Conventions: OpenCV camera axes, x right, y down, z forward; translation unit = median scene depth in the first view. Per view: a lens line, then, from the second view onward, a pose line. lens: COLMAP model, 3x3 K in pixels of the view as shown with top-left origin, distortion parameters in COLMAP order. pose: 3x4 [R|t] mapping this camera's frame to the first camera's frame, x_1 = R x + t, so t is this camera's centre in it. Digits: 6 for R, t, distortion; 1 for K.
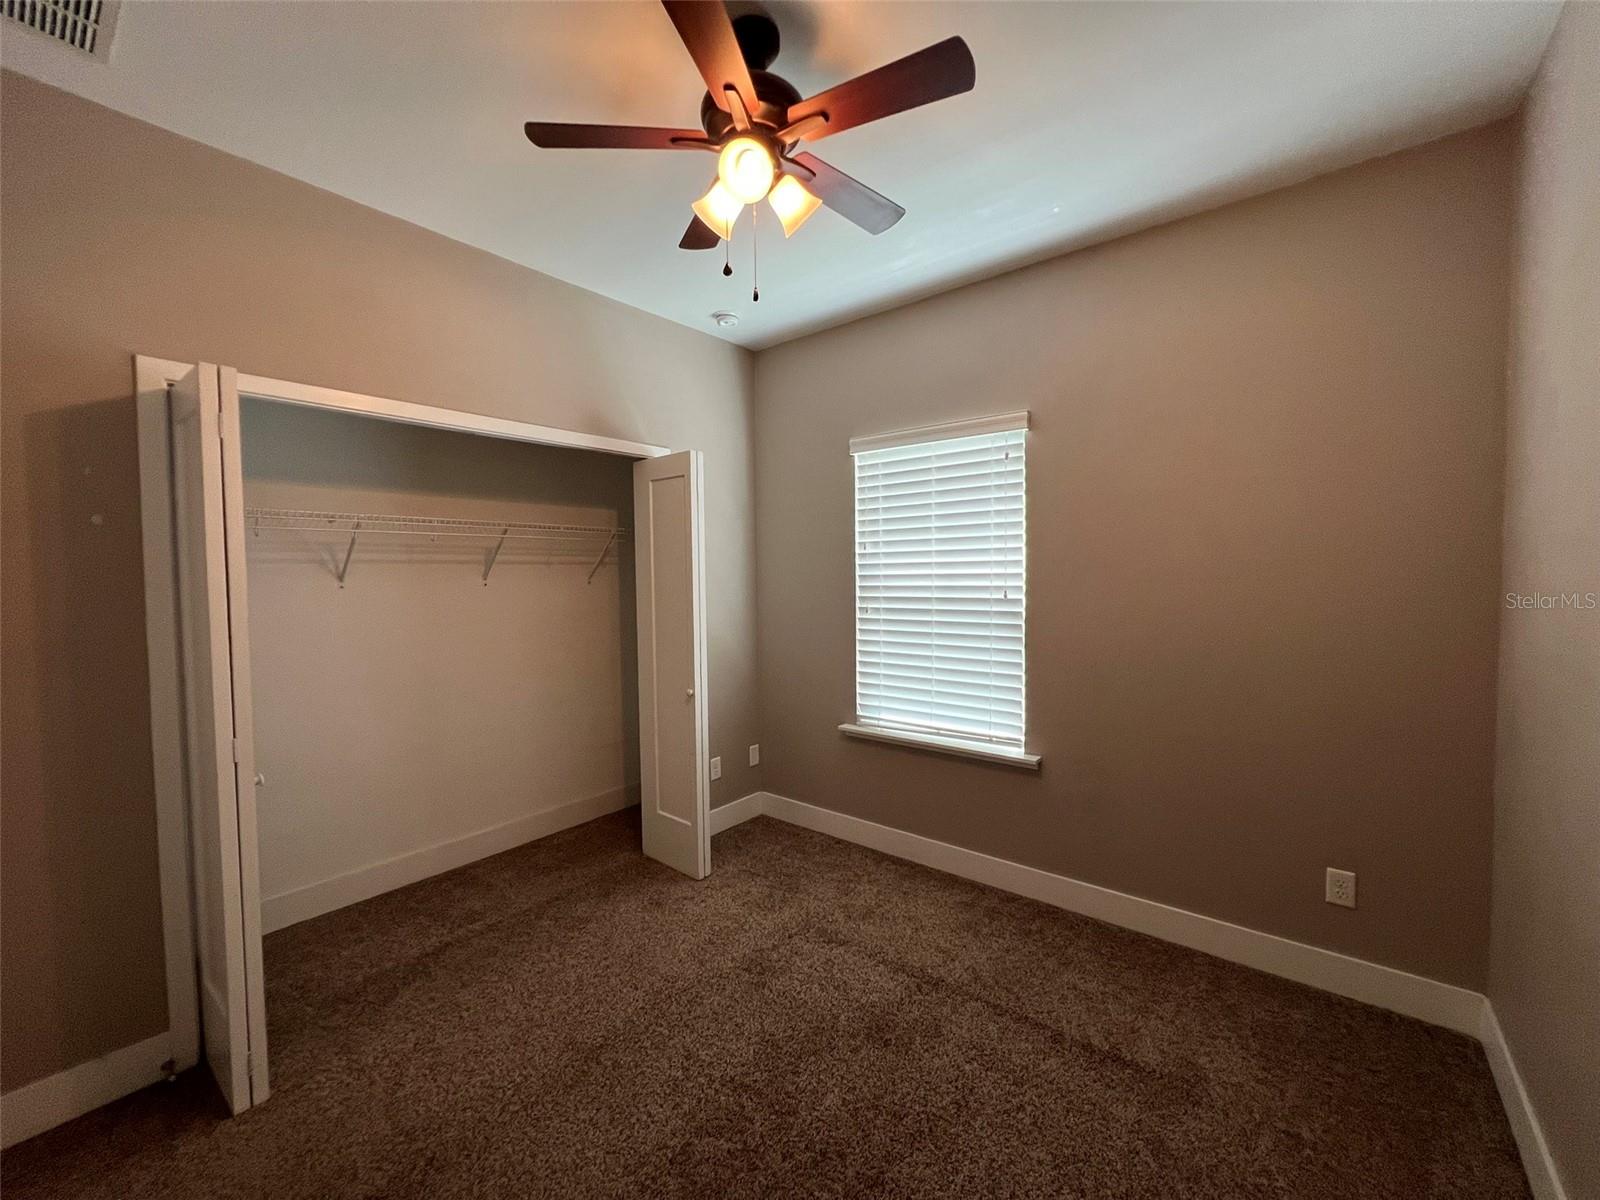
lens RADIAL K [[638.6, 0, 796.4], [0, 638.6, 597.3], [0, 0, 1]] dist [-0.001938, -0.000064]
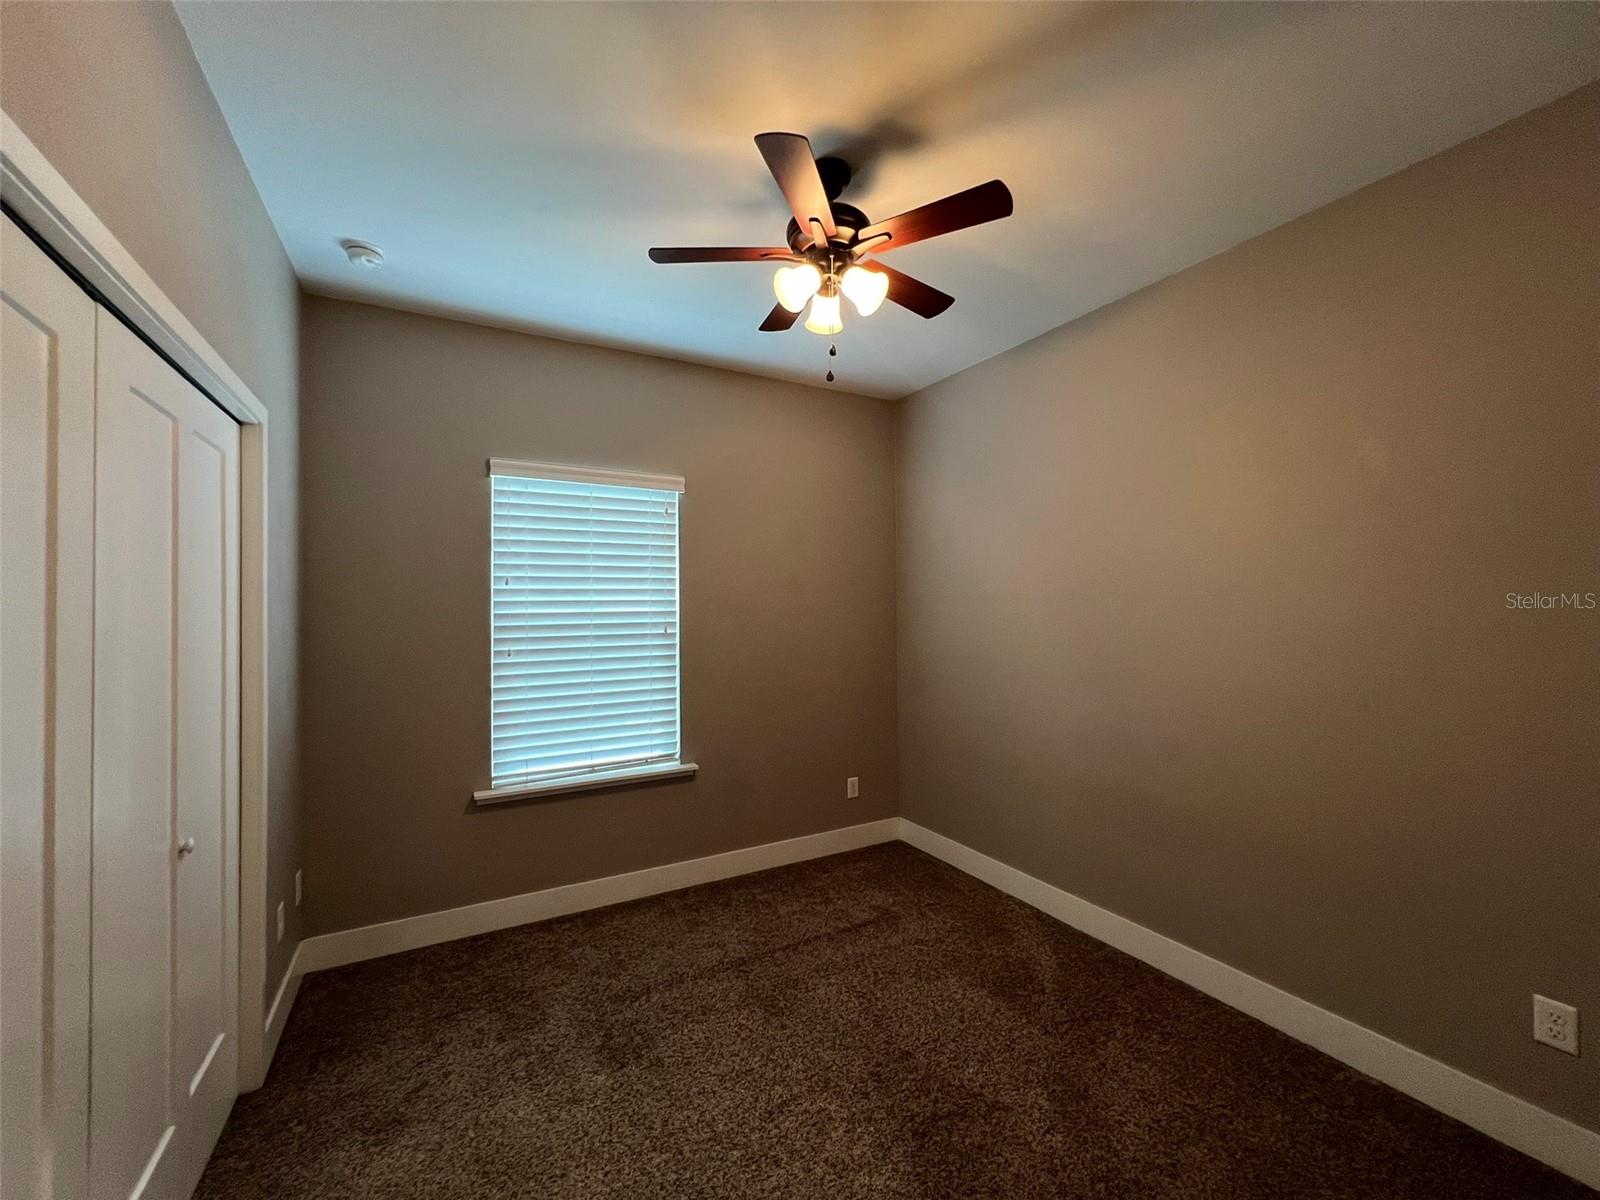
lens RADIAL K [[632.4, 0, 800.0], [0, 632.4, 600.0], [0, 0, 1]] dist [-0.000087, -0.000044]
pose [[0.380738, 0.017723, 0.924513, -0.642811], [0.043146, 0.998387, -0.036908, -0.005305], [-0.923676, 0.053941, 0.379359, 0.338885]]
